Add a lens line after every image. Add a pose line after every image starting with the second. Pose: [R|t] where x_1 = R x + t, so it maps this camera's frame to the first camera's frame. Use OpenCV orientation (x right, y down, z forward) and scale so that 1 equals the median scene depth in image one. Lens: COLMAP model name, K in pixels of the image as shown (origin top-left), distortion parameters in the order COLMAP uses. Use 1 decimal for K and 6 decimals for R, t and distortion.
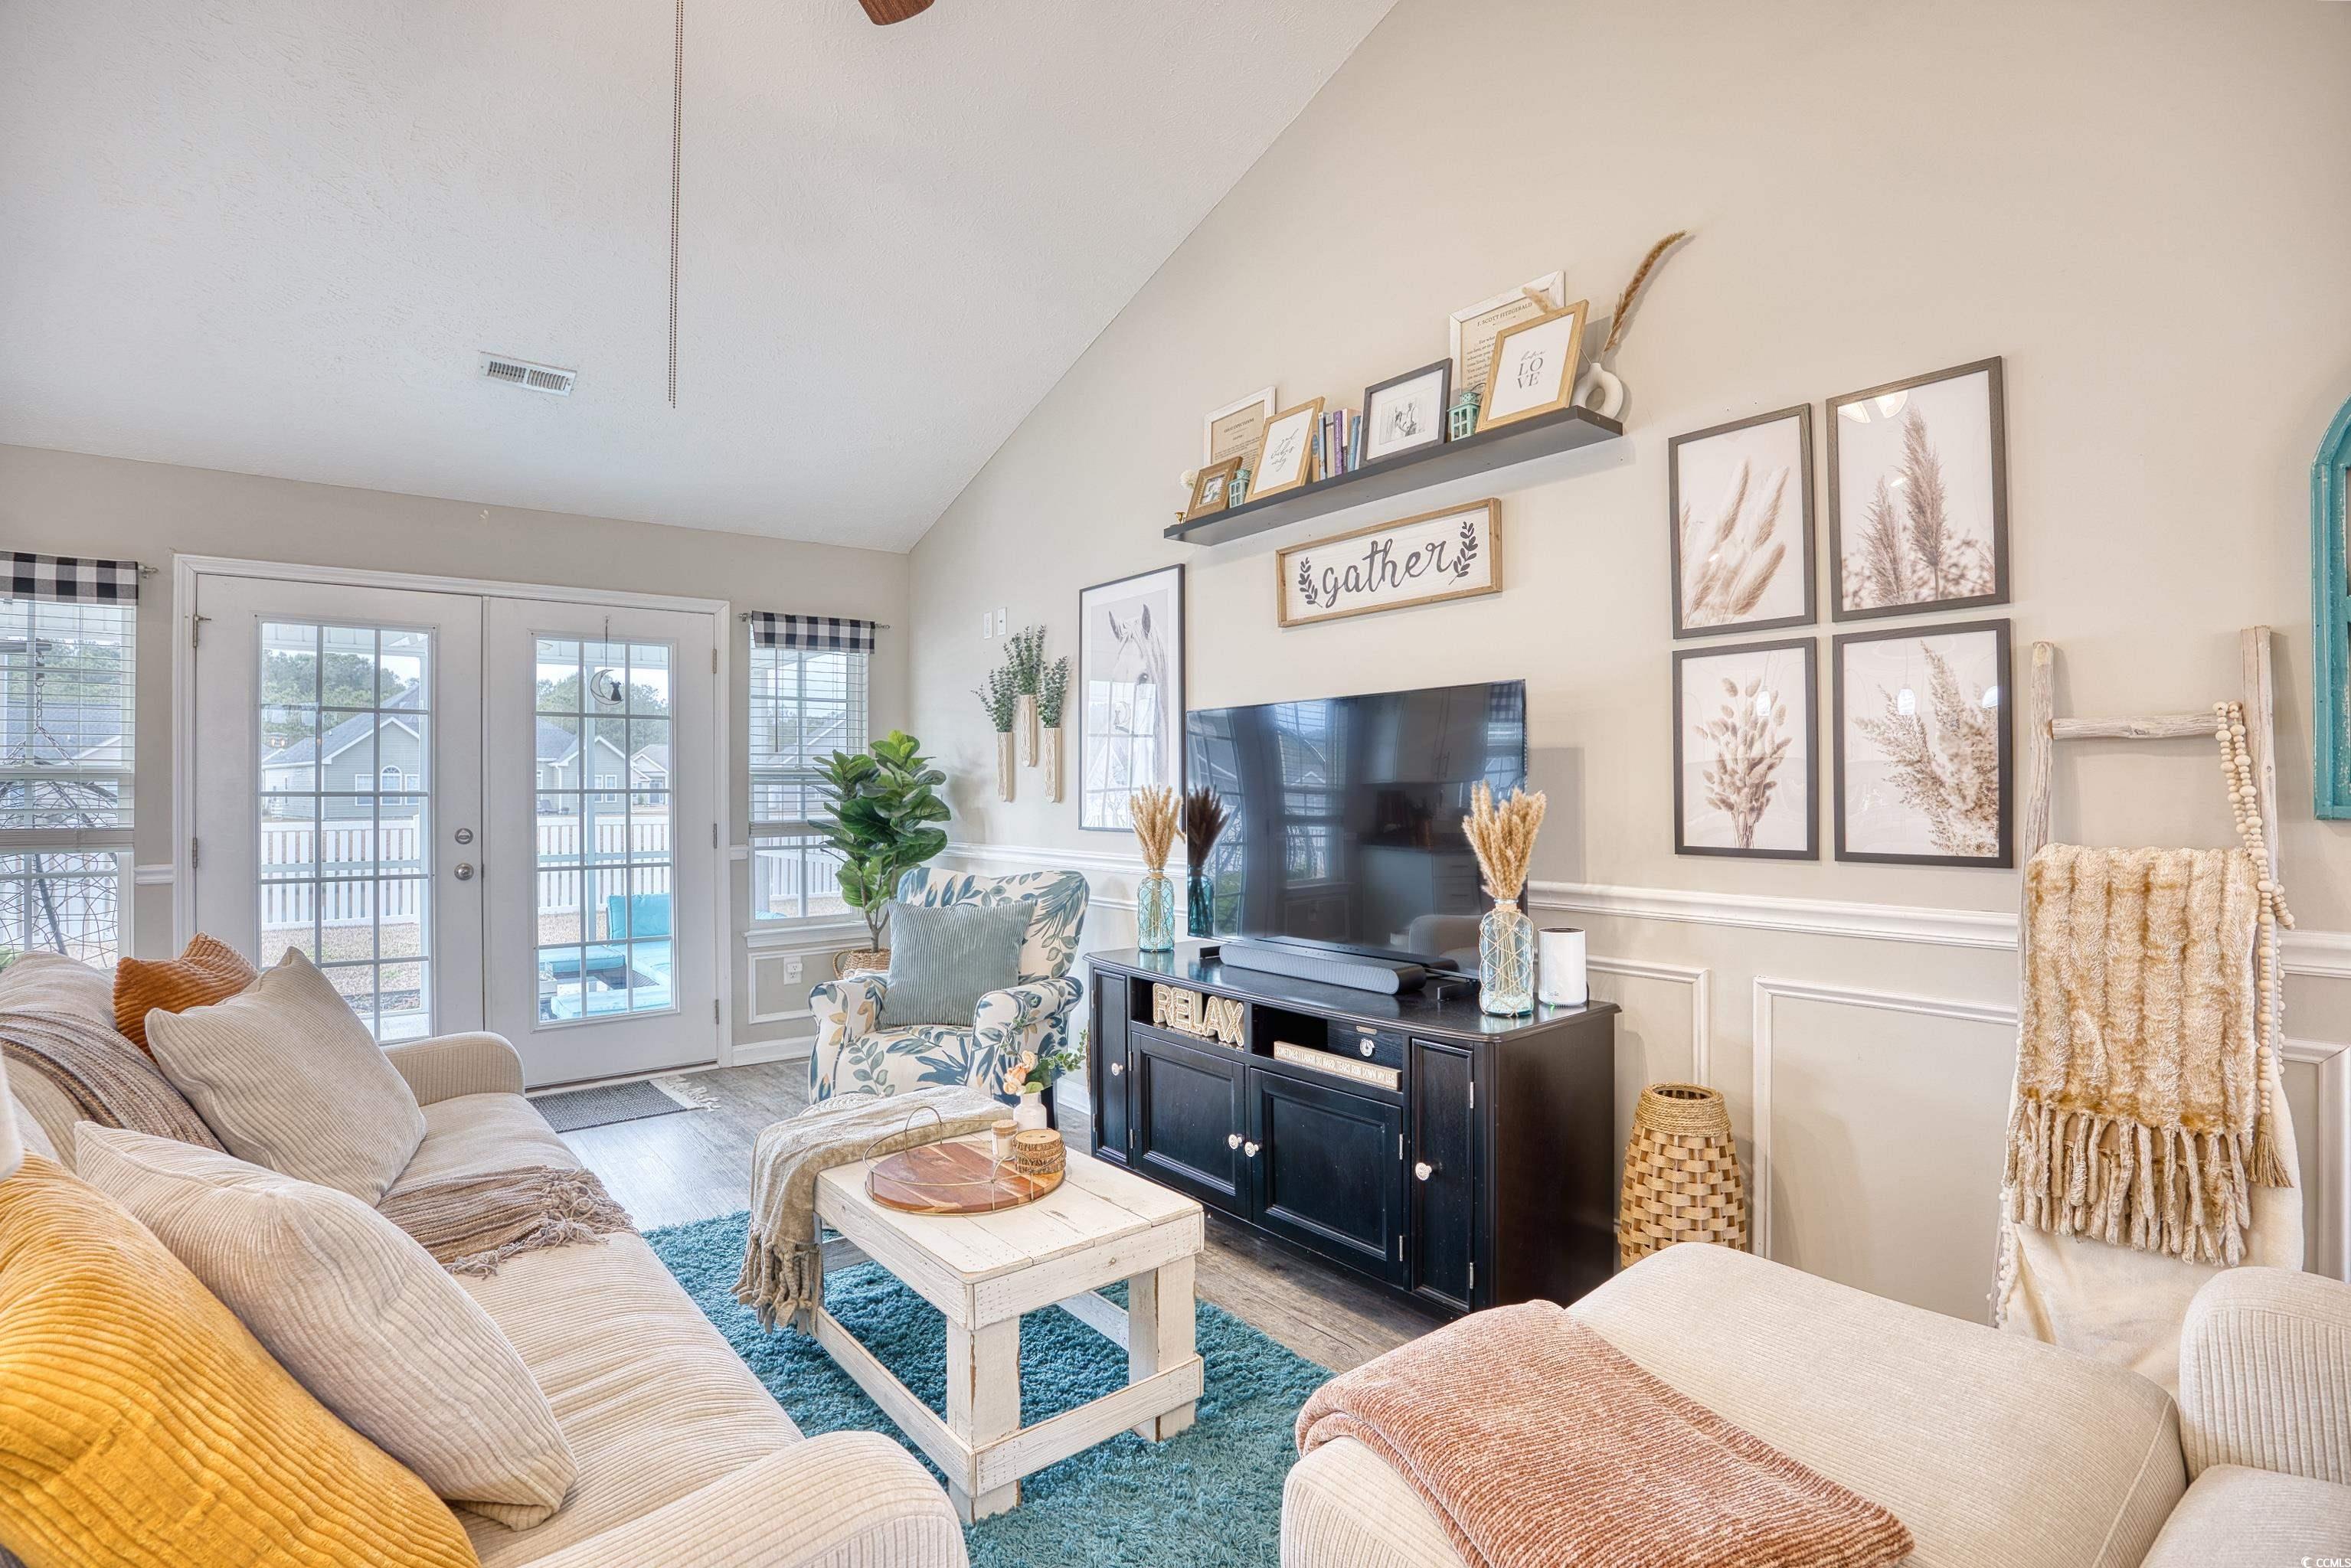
lens RADIAL K [[1104.6, 0, 1173.8], [0, 1104.6, 775.5], [0, 0, 1]] dist [-0.062073, 0.015421]
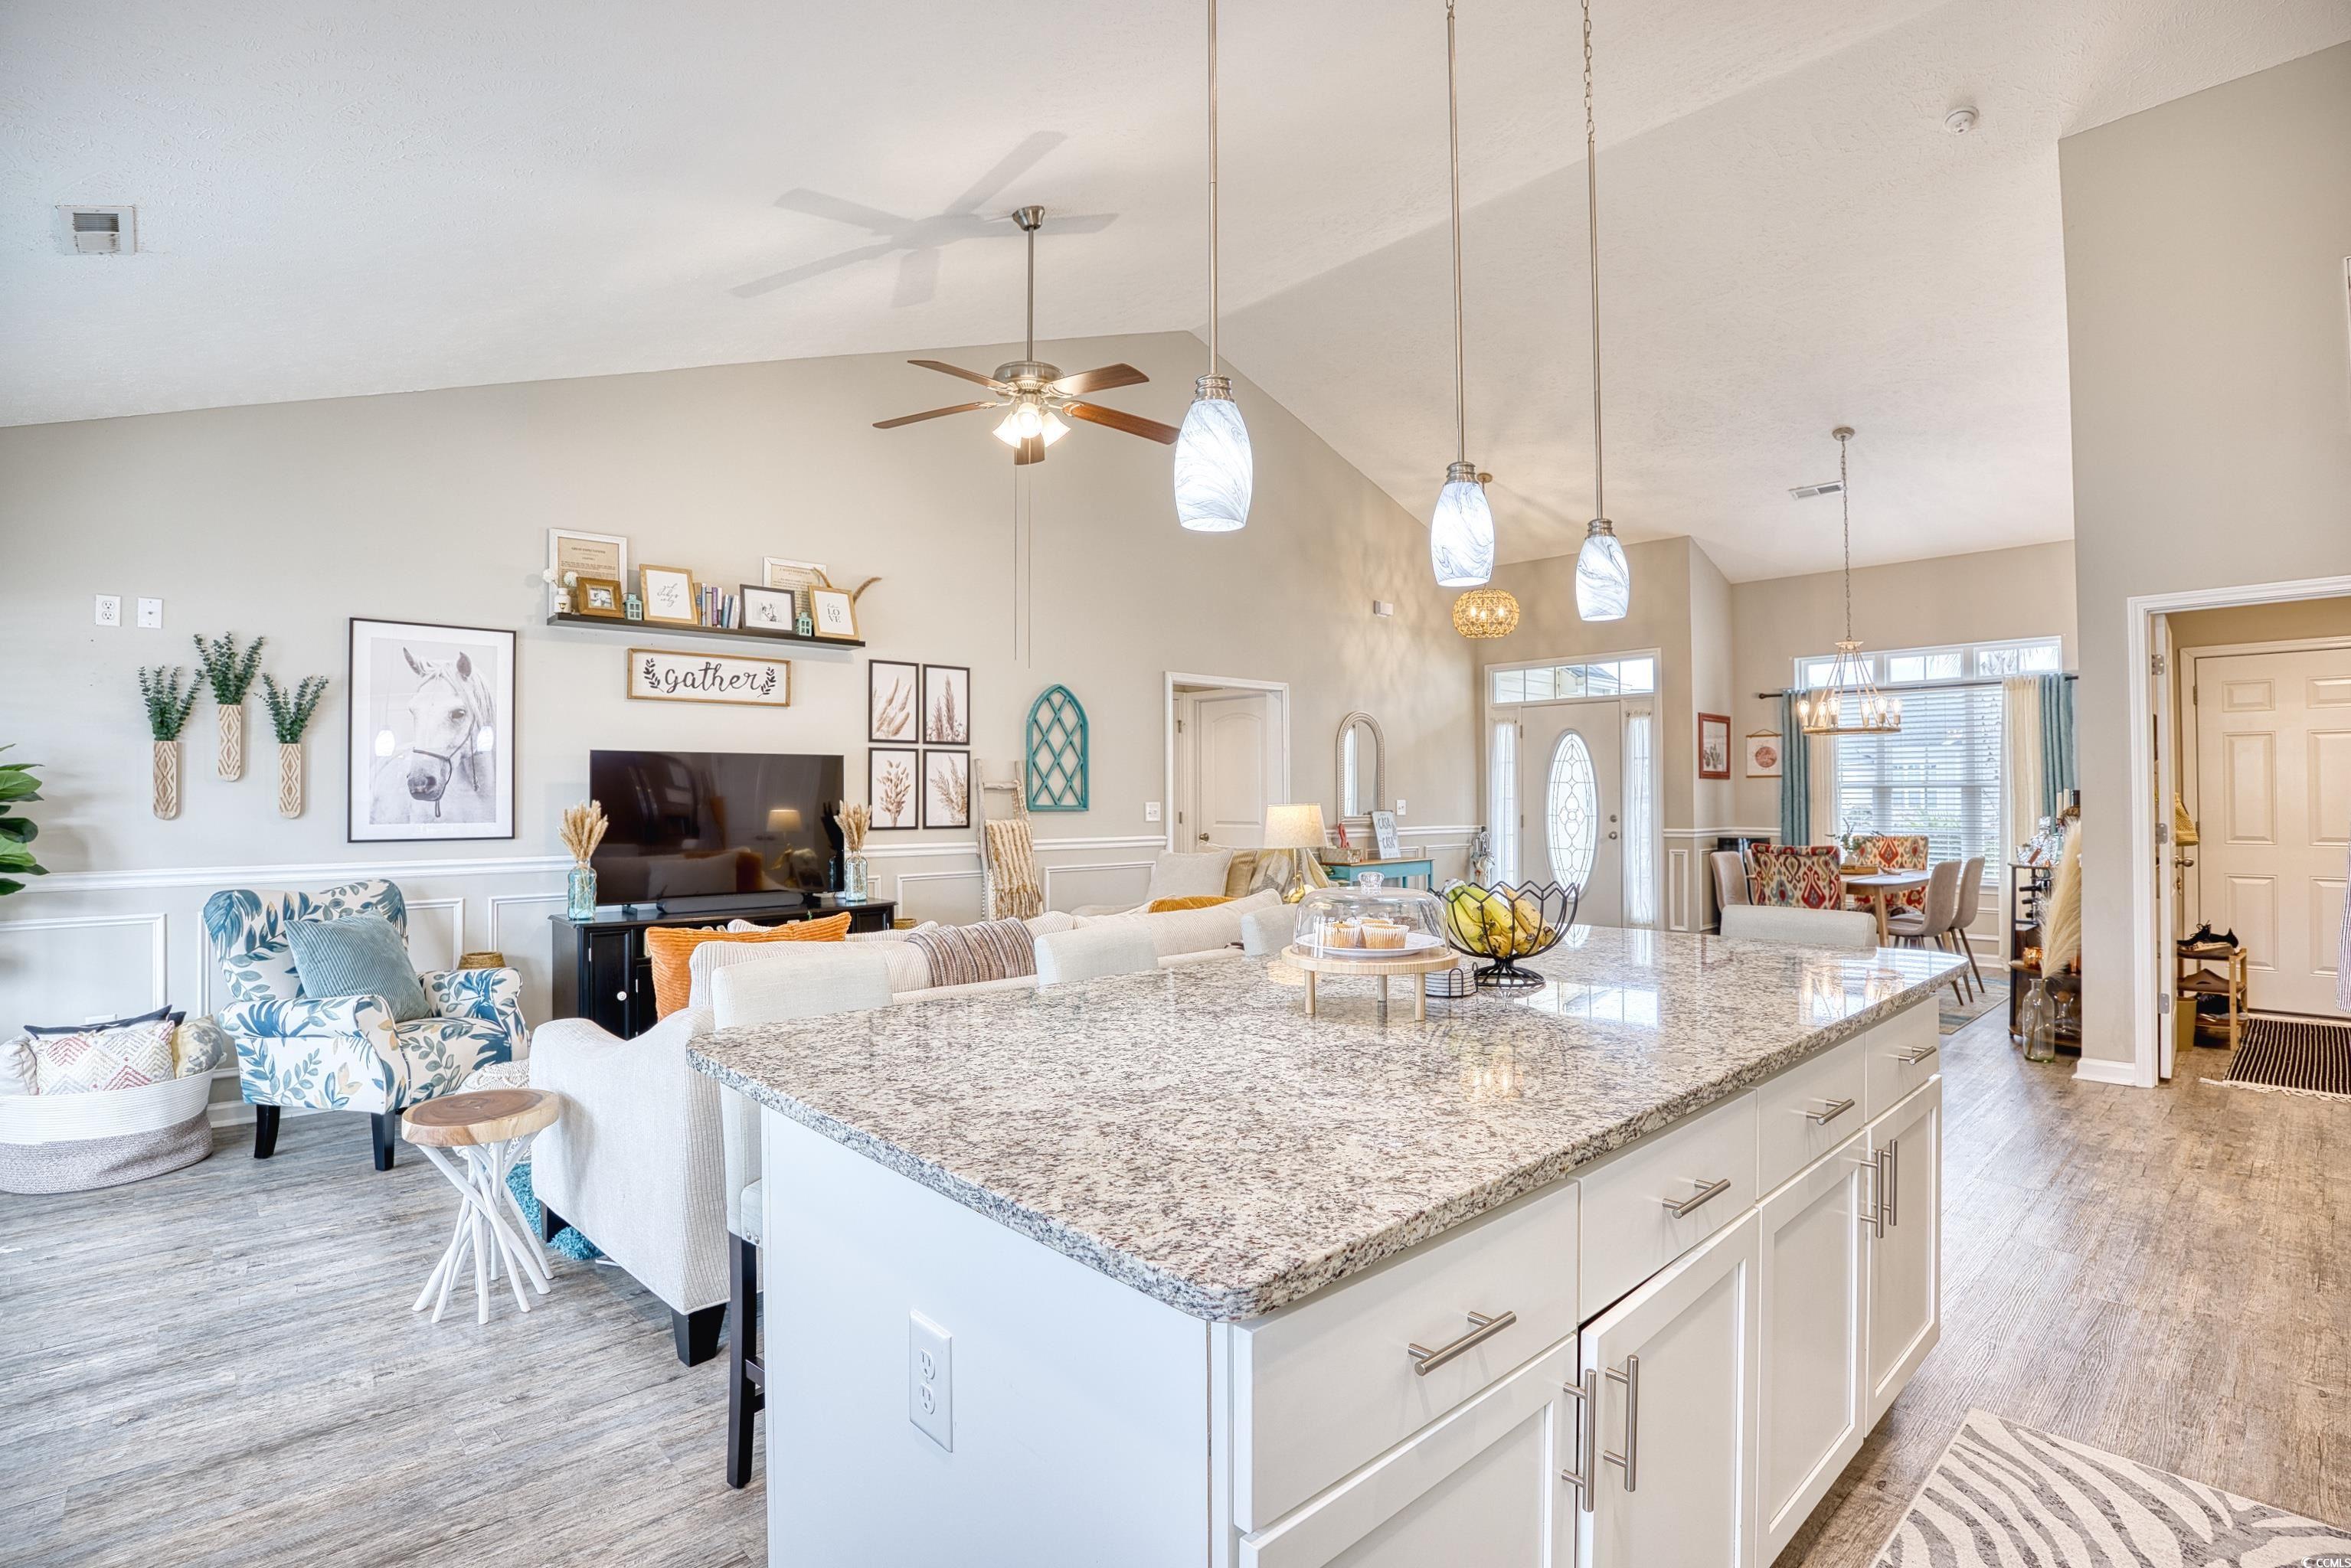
lens RADIAL K [[1104.6, 0, 1185.1], [0, 1104.6, 783.5], [0, 0, 1]] dist [-0.062073, 0.015421]
pose [[-0.071138, 0.018967, 0.997286, -1.542850], [-0.006877, 0.999786, -0.019505, 0.008039], [-0.997443, -0.008246, -0.070993, 0.353867]]
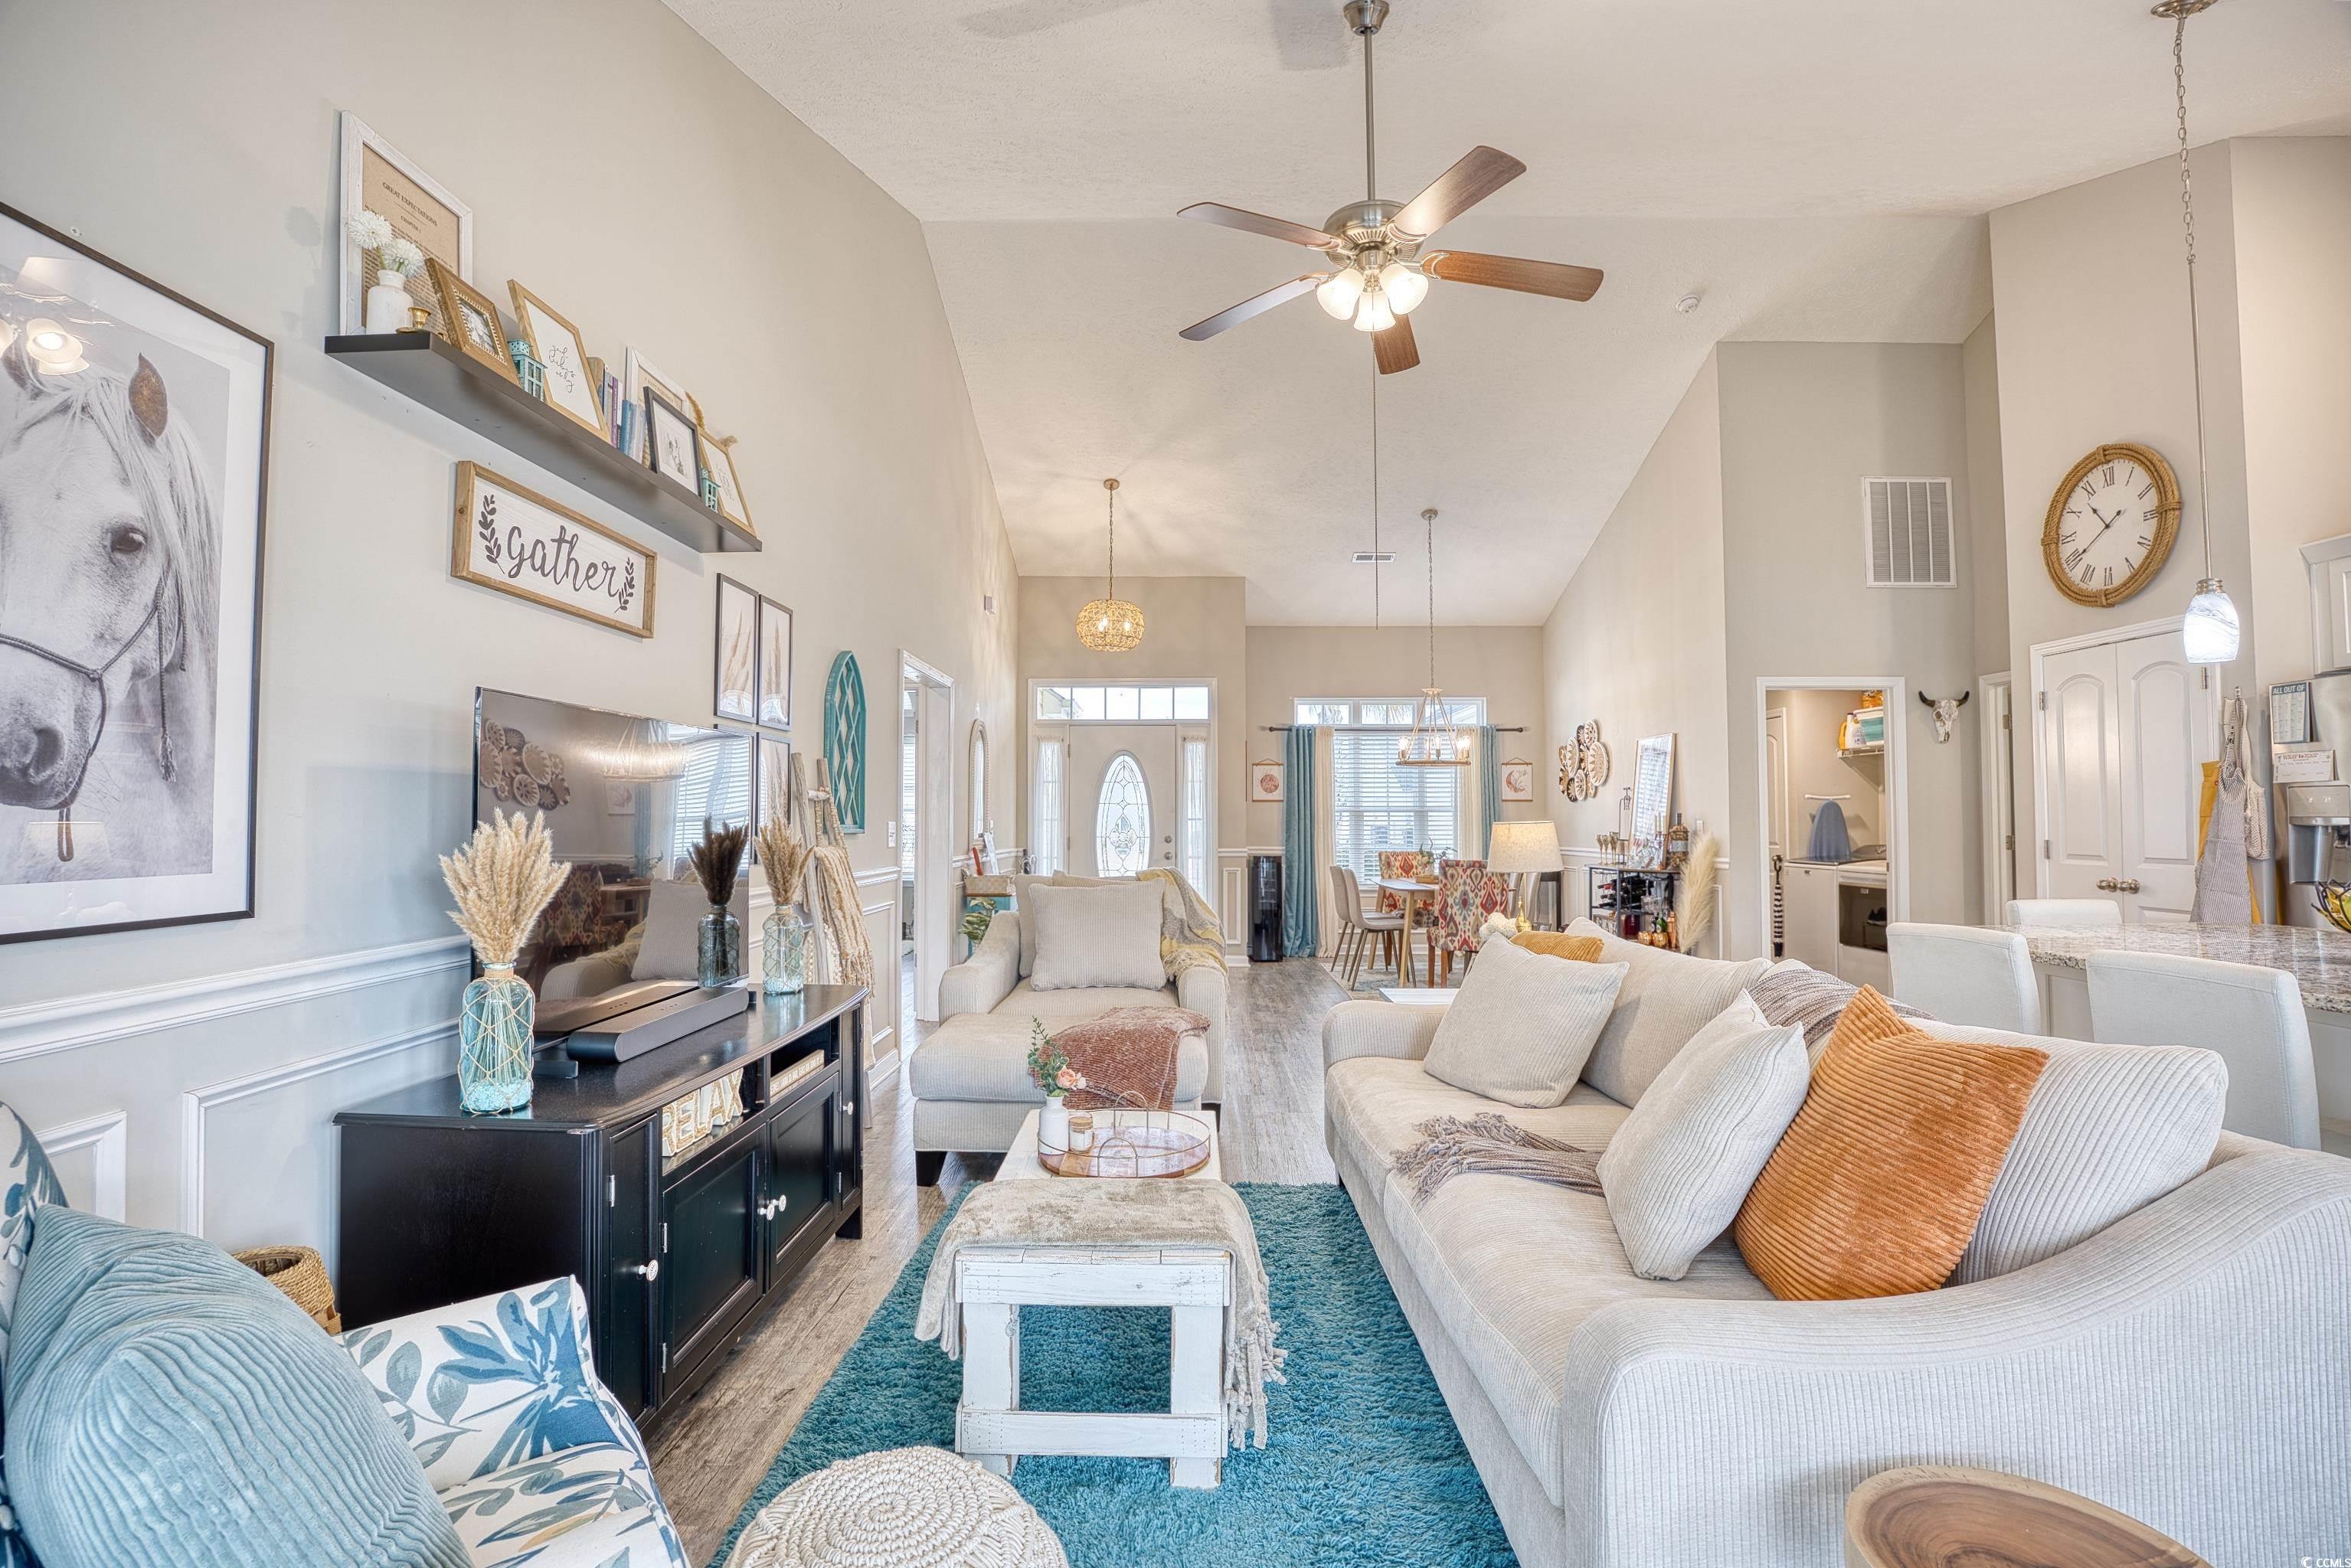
lens RADIAL K [[1104.6, 0, 1197.6], [0, 1104.6, 772.0], [0, 0, 1]] dist [-0.062073, 0.015421]
pose [[-0.782341, 0.033358, 0.621957, -0.676793], [-0.001390, 0.998469, -0.055301, 0.017786], [-0.622849, -0.044129, -0.781096, 1.288889]]
